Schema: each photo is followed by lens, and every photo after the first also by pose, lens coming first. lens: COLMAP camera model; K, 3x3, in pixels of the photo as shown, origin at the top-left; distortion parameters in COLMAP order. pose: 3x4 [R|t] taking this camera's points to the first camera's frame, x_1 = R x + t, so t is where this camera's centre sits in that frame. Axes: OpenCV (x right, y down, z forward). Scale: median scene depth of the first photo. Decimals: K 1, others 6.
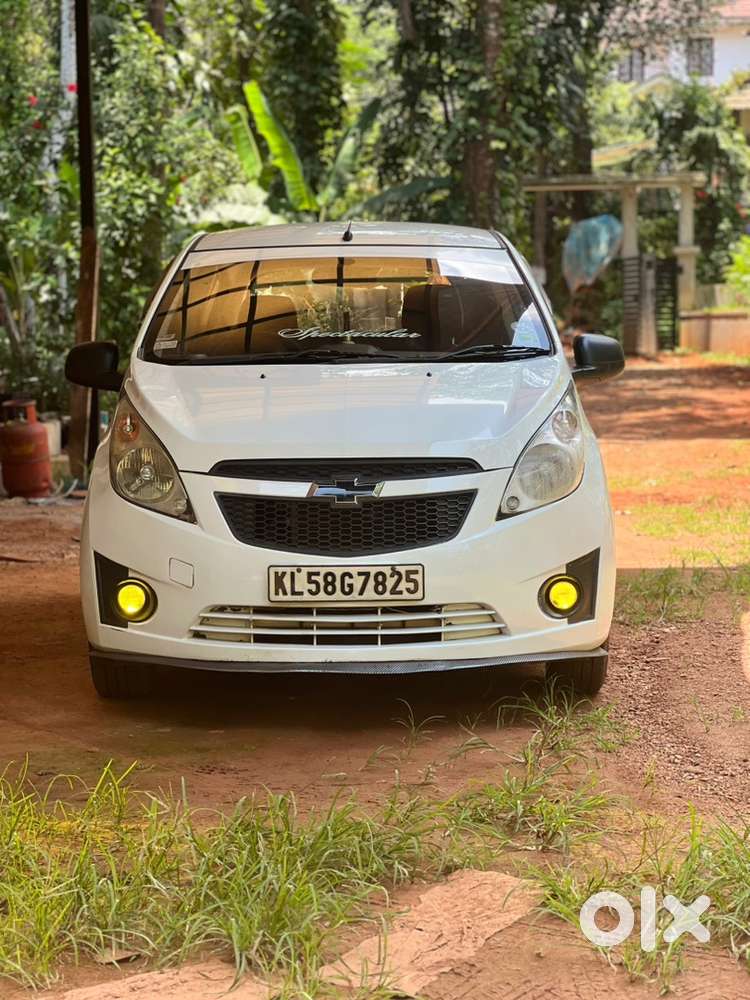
lens RADIAL K [[2270.0, 0, 375.0], [0, 2270.0, 500.0], [0, 0, 1]] dist [-0.386435, 8.543783]
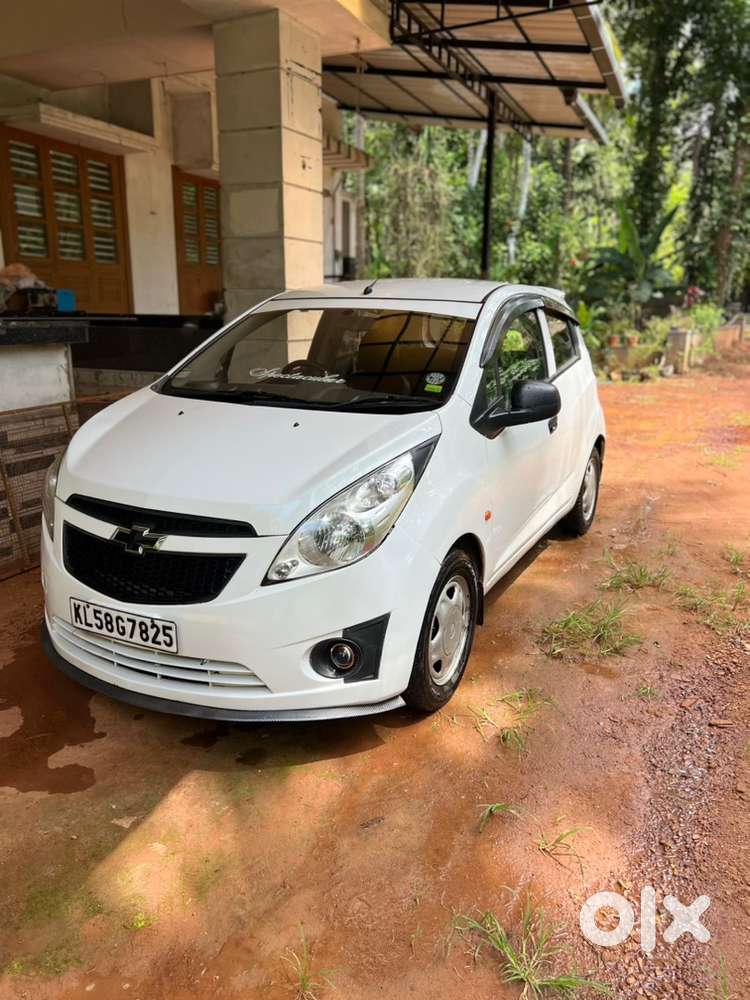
lens RADIAL K [[754.7, 0, 380.2], [0, 754.7, 504.3], [0, 0, 1]] dist [0.048487, -0.062214]
pose [[0.890211, 0.136934, -0.434481, 0.248421], [-0.057250, 0.979820, 0.191507, -0.097461], [0.451937, -0.145608, 0.880086, 0.728834]]
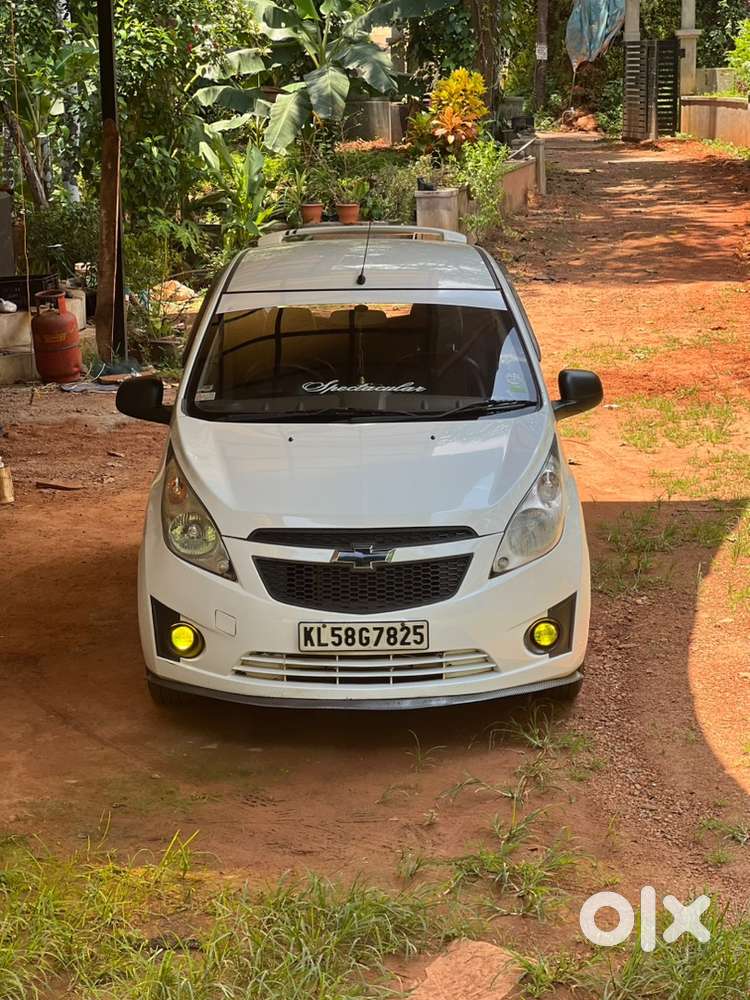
lens RADIAL K [[2270.0, 0, 375.0], [0, 2270.0, 500.0], [0, 0, 1]] dist [-0.386435, 8.543783]
pose [[0.999996, -0.002700, -0.001186, -0.004979], [0.002827, 0.992135, 0.125138, -0.182049], [0.000839, -0.125141, 0.992139, -0.178269]]
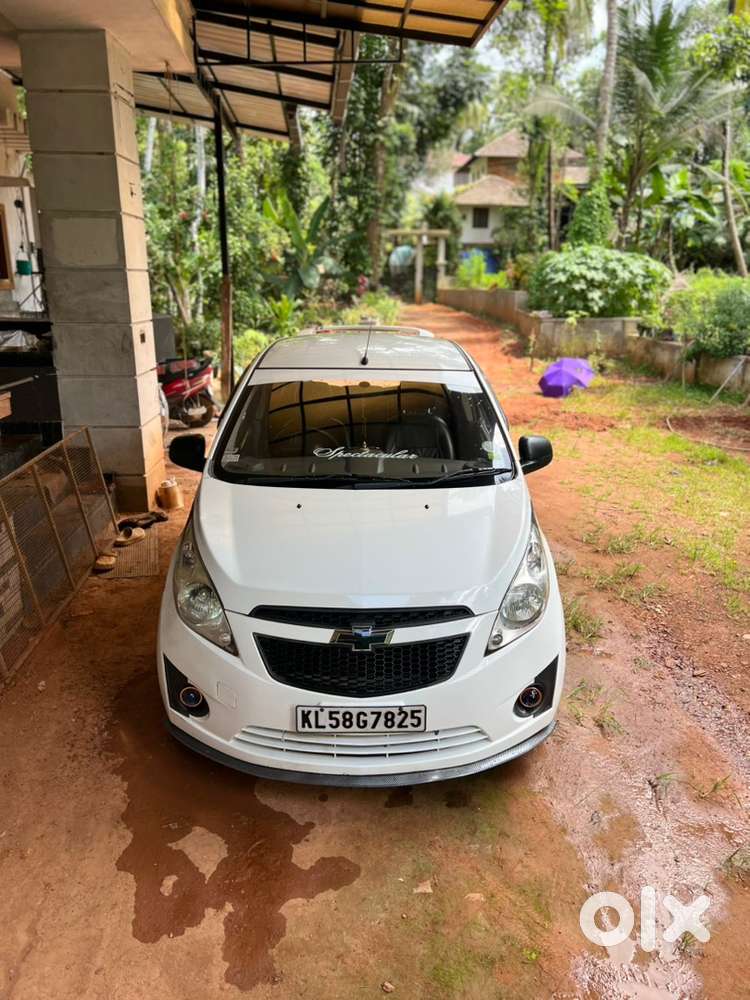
lens RADIAL K [[754.7, 0, 380.2], [0, 754.7, 504.3], [0, 0, 1]] dist [0.048487, -0.062214]
pose [[0.999724, 0.016089, 0.017147, -0.011179], [-0.019362, 0.977068, 0.212045, -0.158057], [-0.013342, -0.212319, 0.977109, 0.621076]]
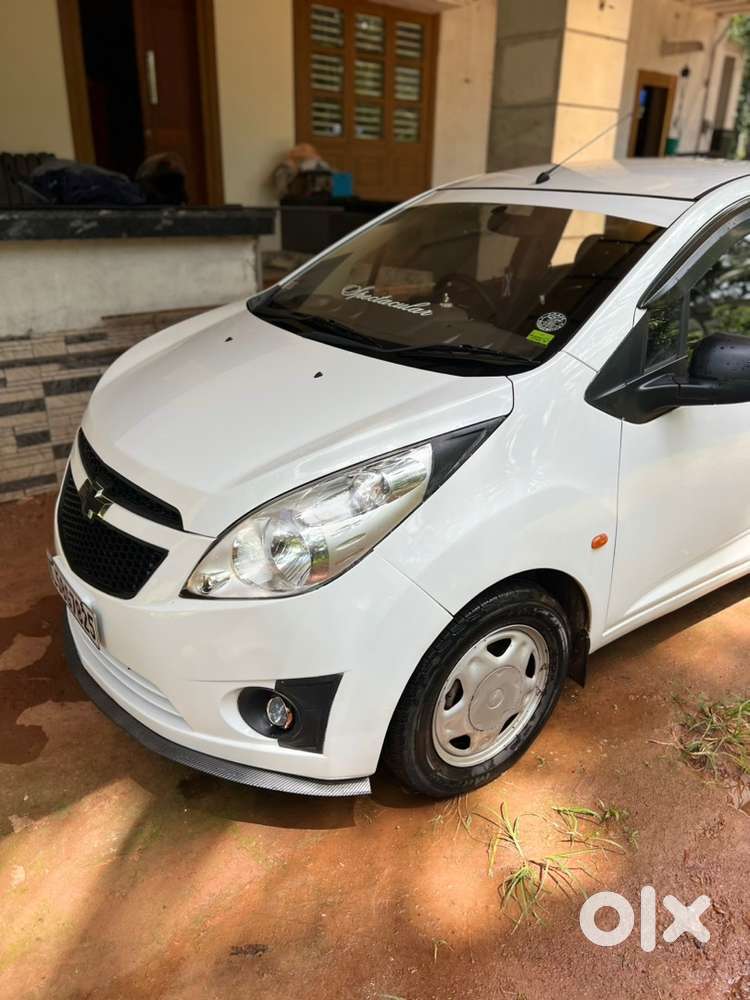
lens RADIAL K [[754.7, 0, 380.2], [0, 754.7, 504.3], [0, 0, 1]] dist [0.048487, -0.062214]
pose [[0.580178, 0.342838, -0.738820, 0.274853], [-0.092000, 0.928875, 0.358785, -0.120039], [0.809277, -0.140188, 0.570454, 0.916421]]
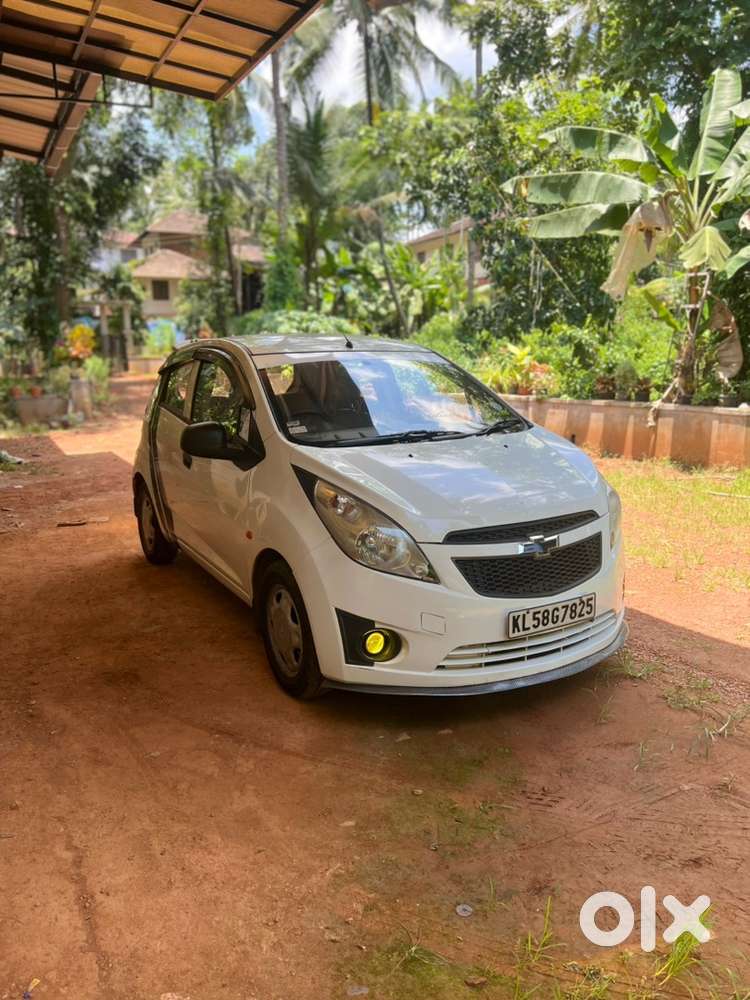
lens RADIAL K [[722.1, 0, 373.8], [0, 722.1, 545.6], [0, 0, 1]] dist [0.021529, -0.000926]
pose [[0.872878, -0.123482, 0.472056, -0.299368], [0.048283, 0.984559, 0.168265, -0.080337], [-0.485544, -0.124082, 0.865361, 0.674732]]
